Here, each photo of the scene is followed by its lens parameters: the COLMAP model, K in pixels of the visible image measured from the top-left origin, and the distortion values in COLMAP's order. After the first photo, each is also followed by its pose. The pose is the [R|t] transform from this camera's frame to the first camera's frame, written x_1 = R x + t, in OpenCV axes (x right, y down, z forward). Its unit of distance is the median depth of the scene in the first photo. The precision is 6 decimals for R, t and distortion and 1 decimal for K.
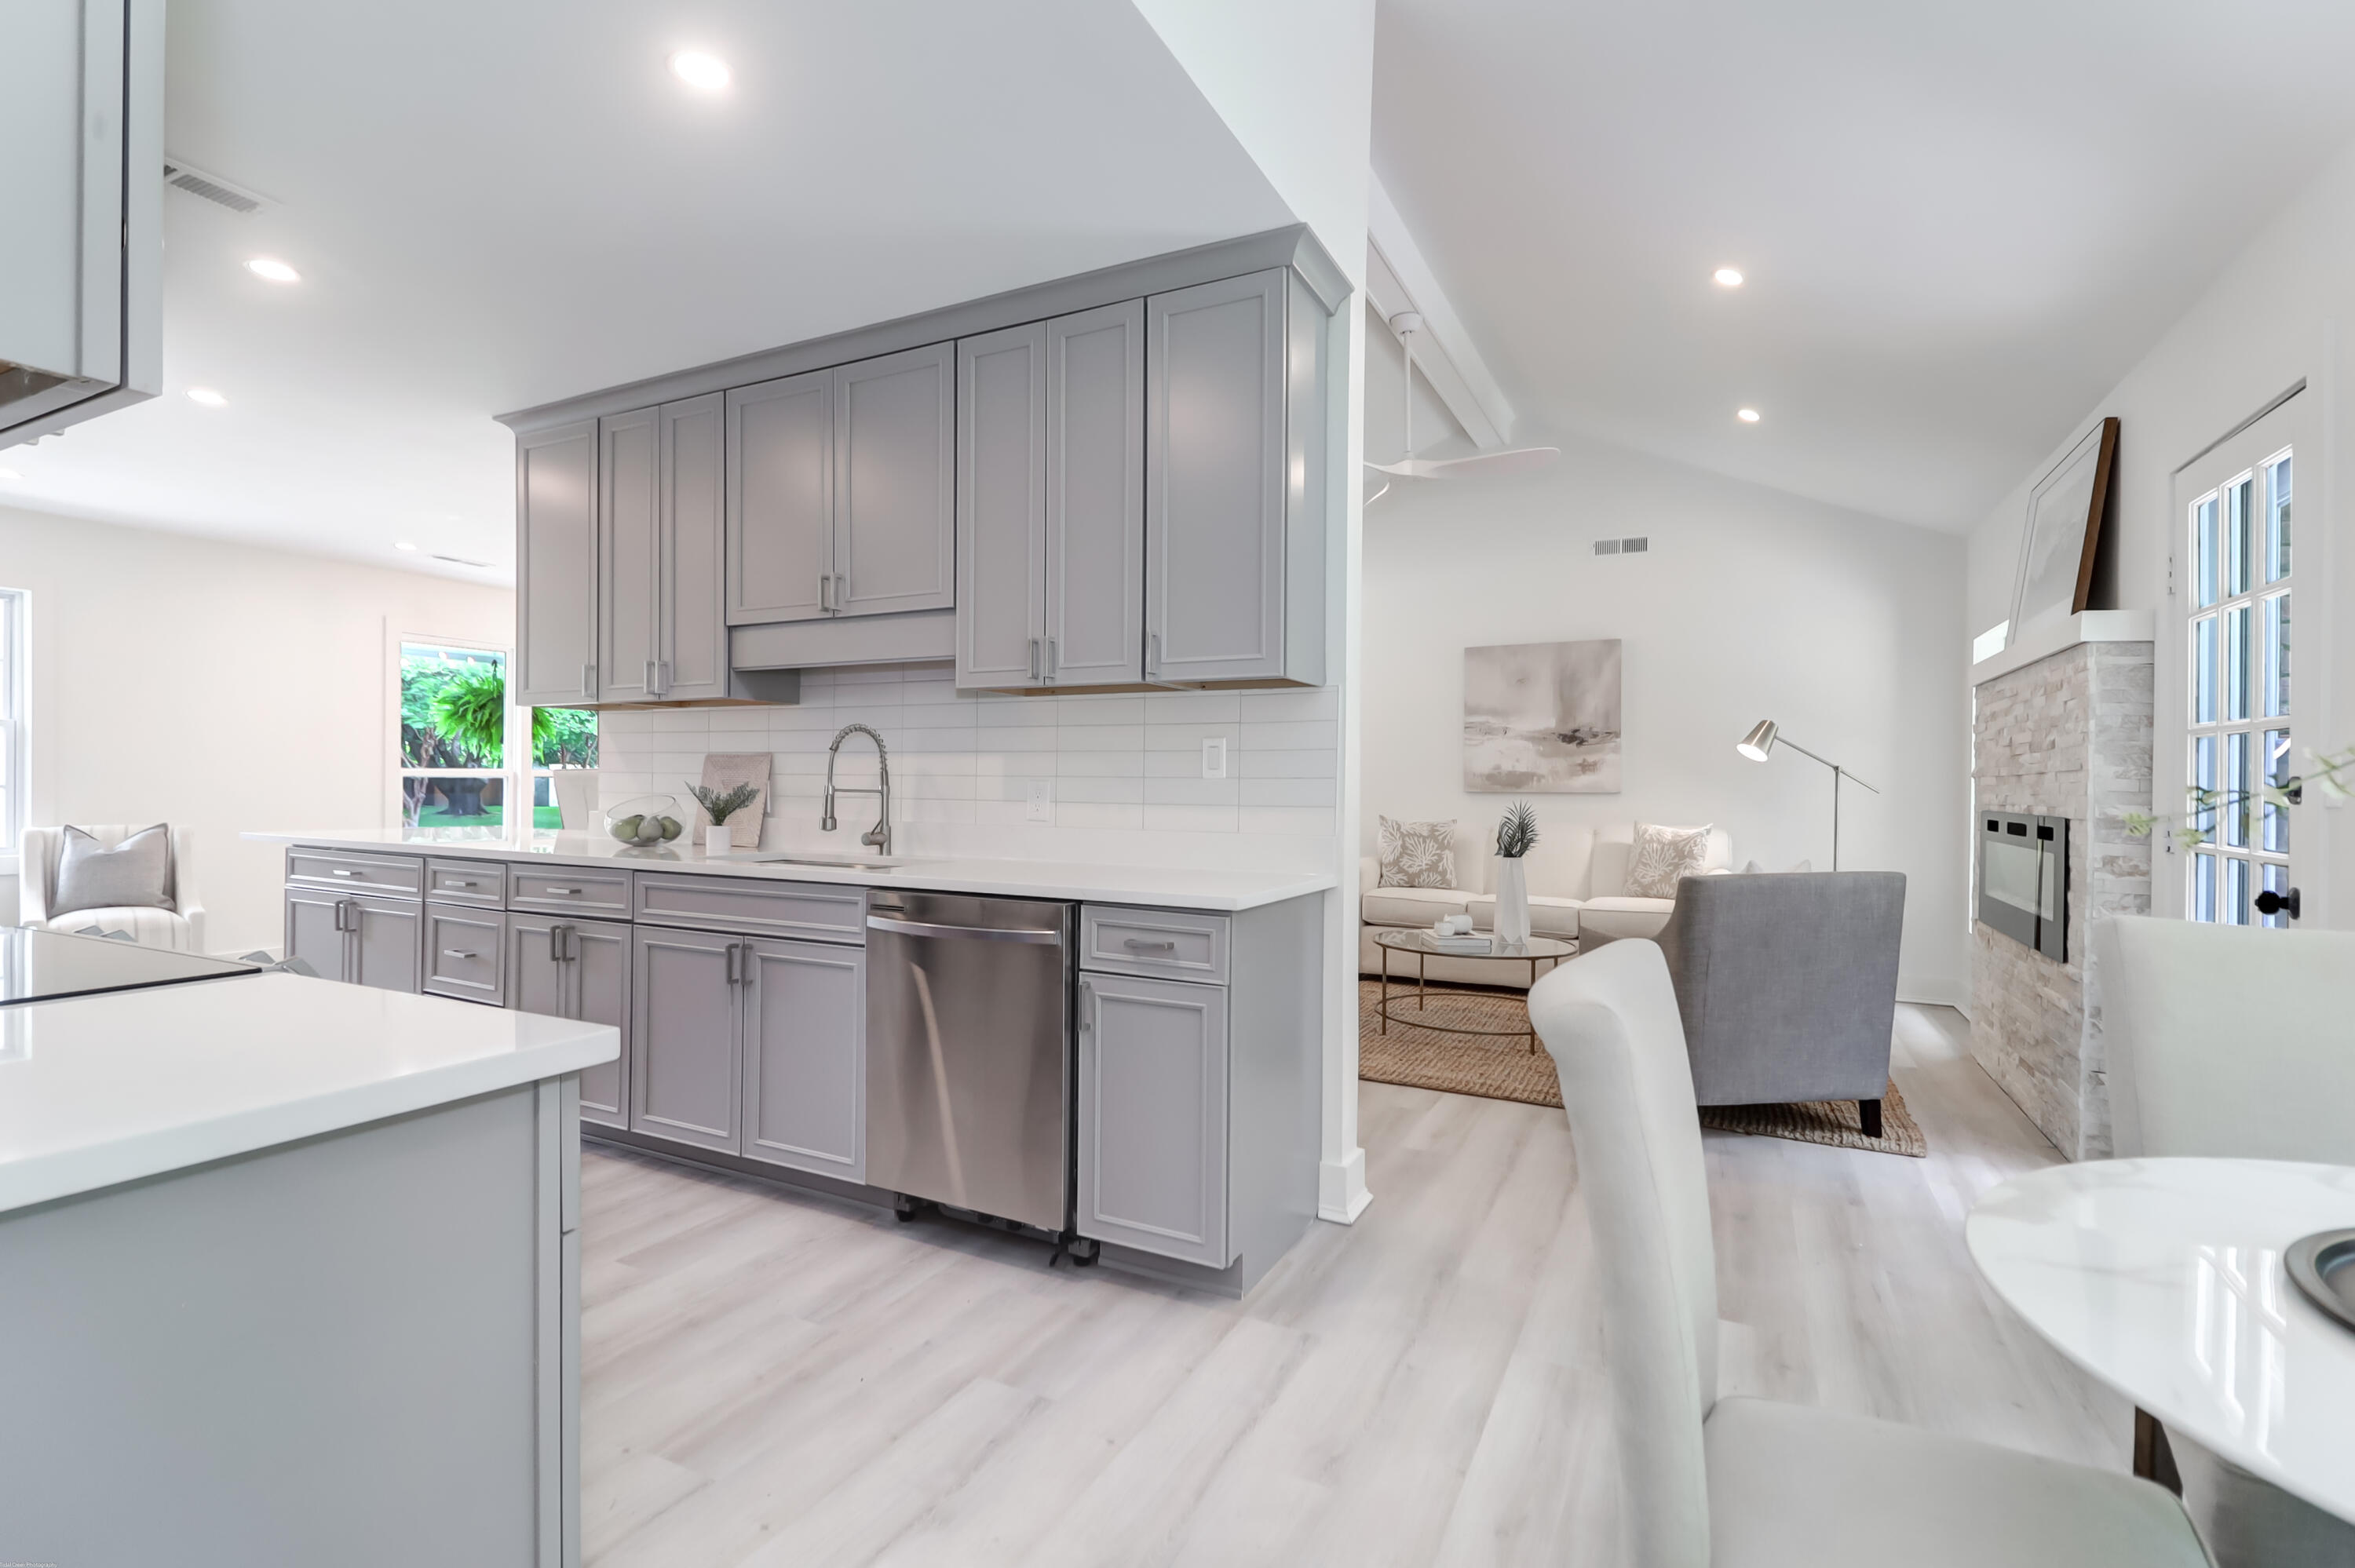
lens RADIAL K [[1088.7, 0, 1173.9], [0, 1088.7, 779.1], [0, 0, 1]] dist [-0.000429, -0.000585]
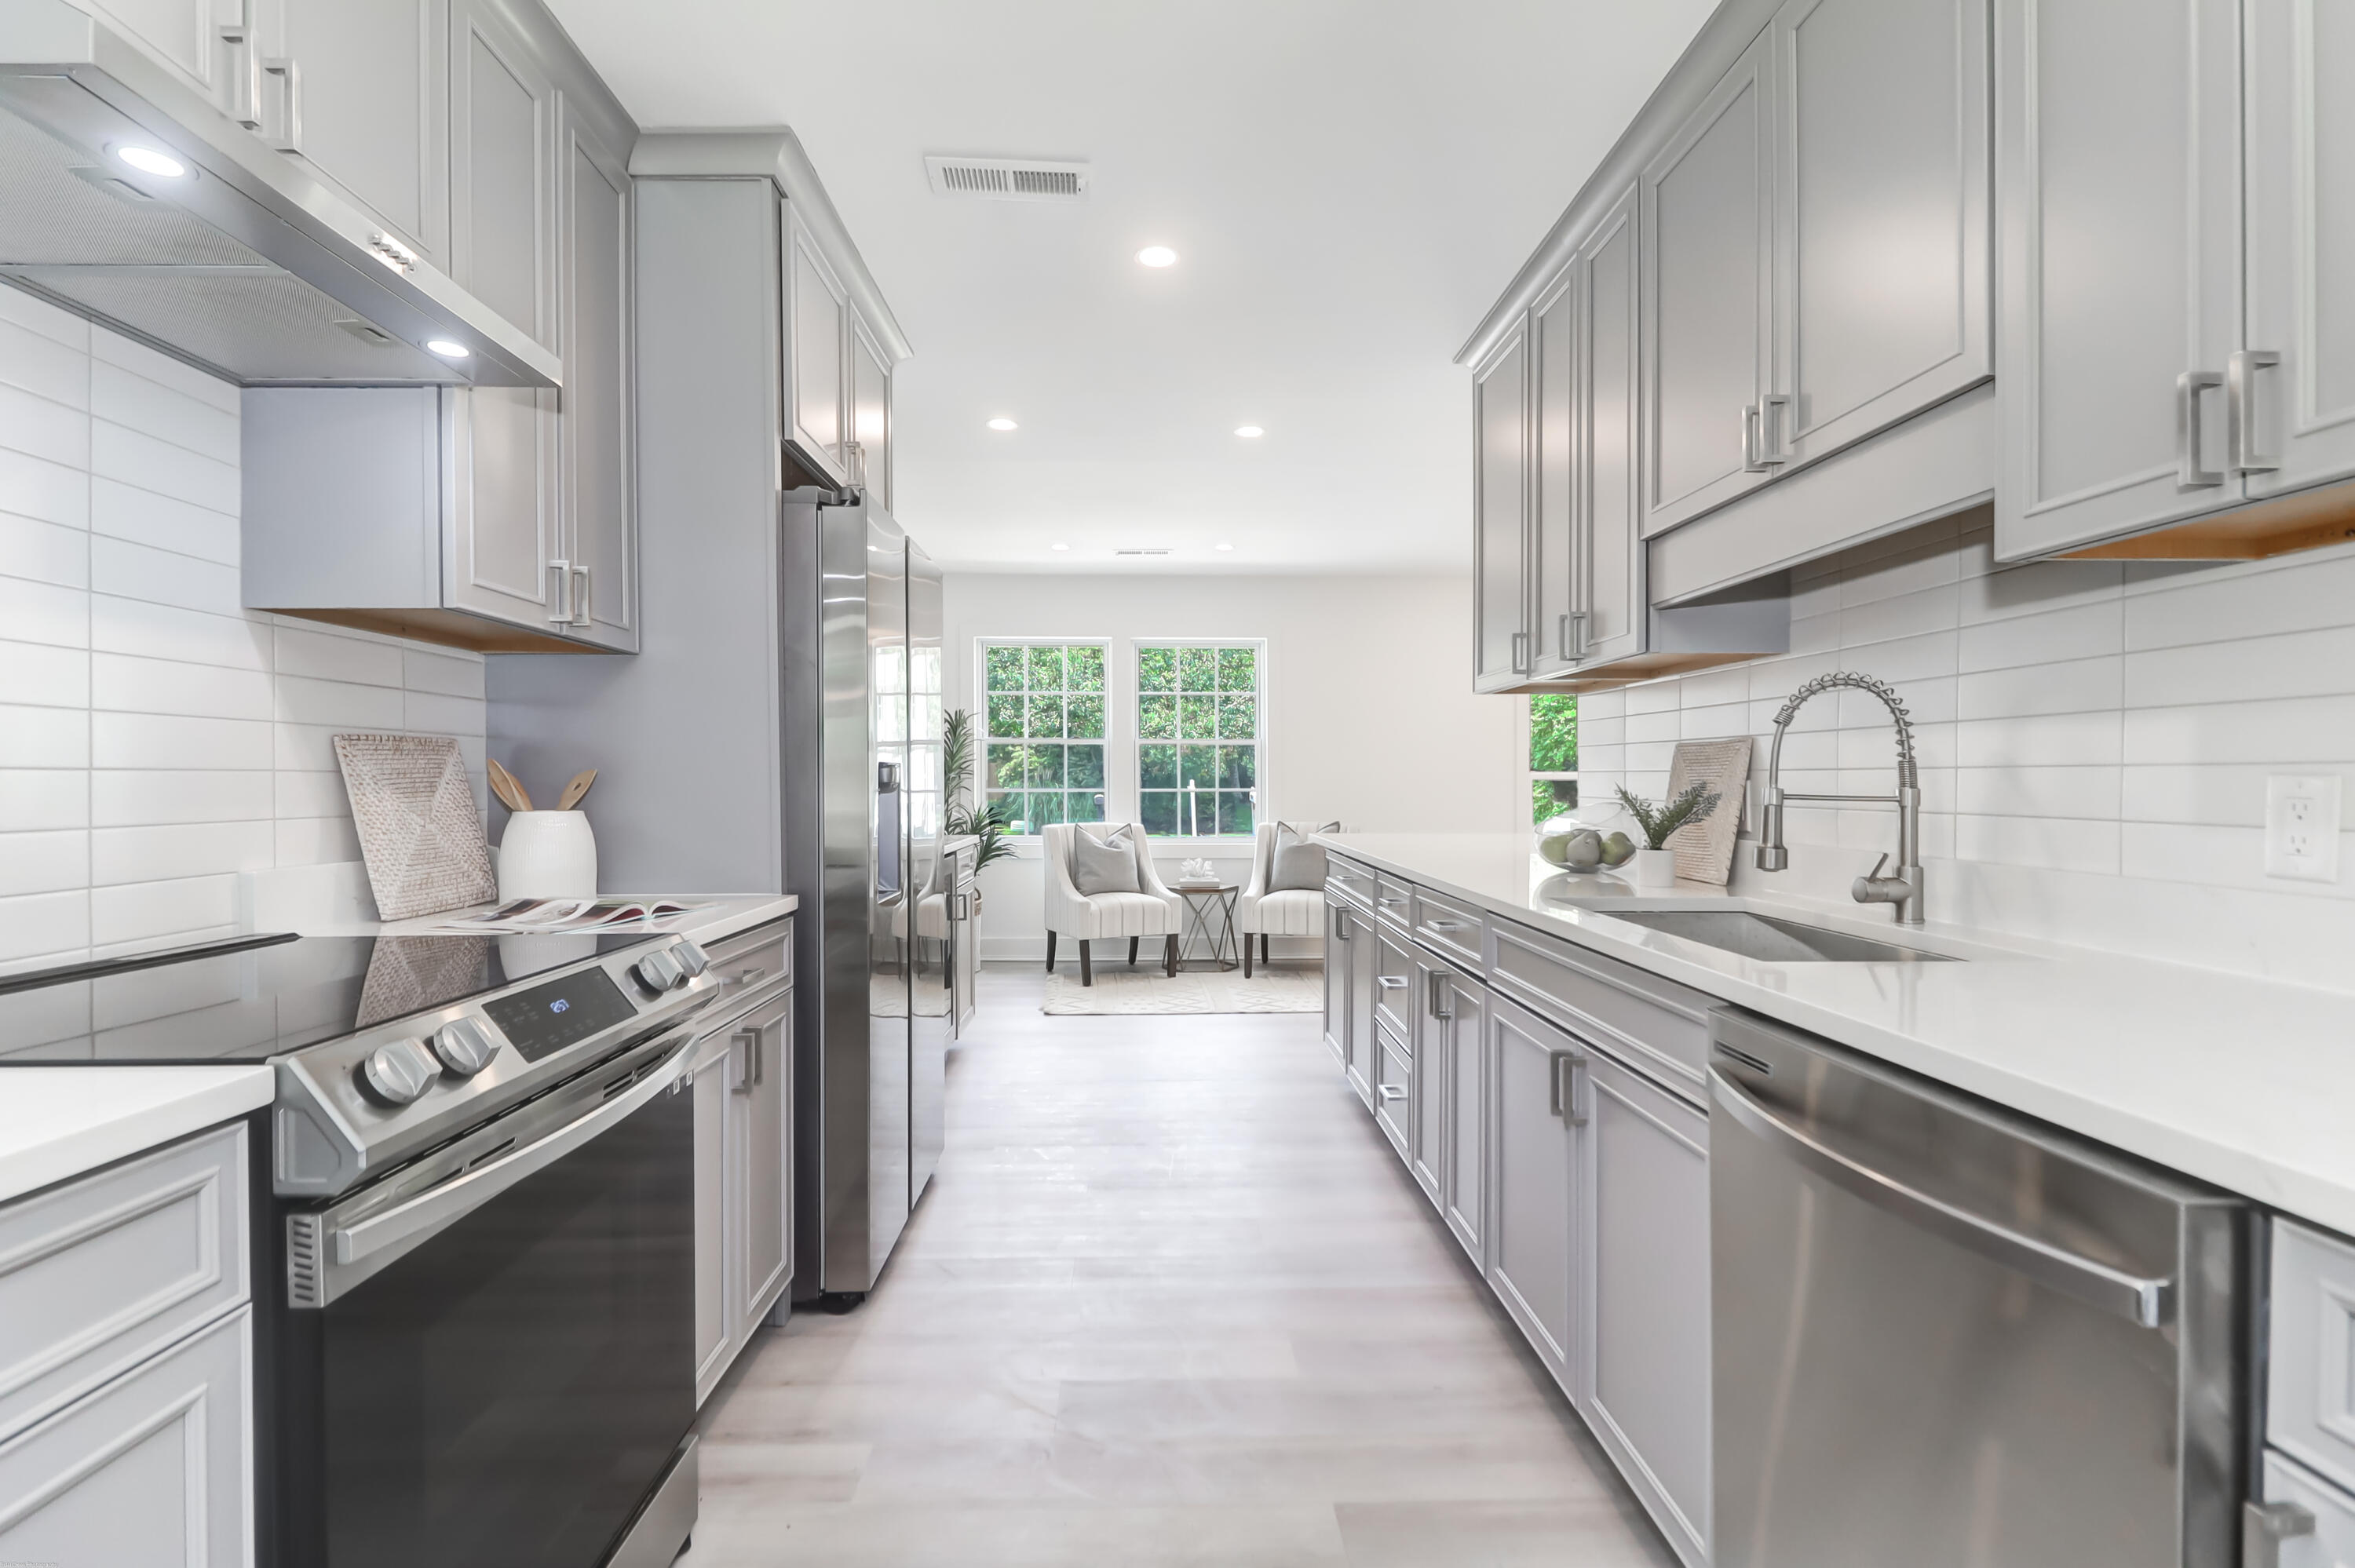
lens RADIAL K [[1088.7, 0, 1176.3], [0, 1088.7, 783.2], [0, 0, 1]] dist [-0.000429, -0.000585]
pose [[0.483730, -0.003606, -0.875210, 0.016275], [0.000874, 0.999993, -0.003637, 0.005108], [0.875217, 0.000995, 0.483730, 0.451351]]
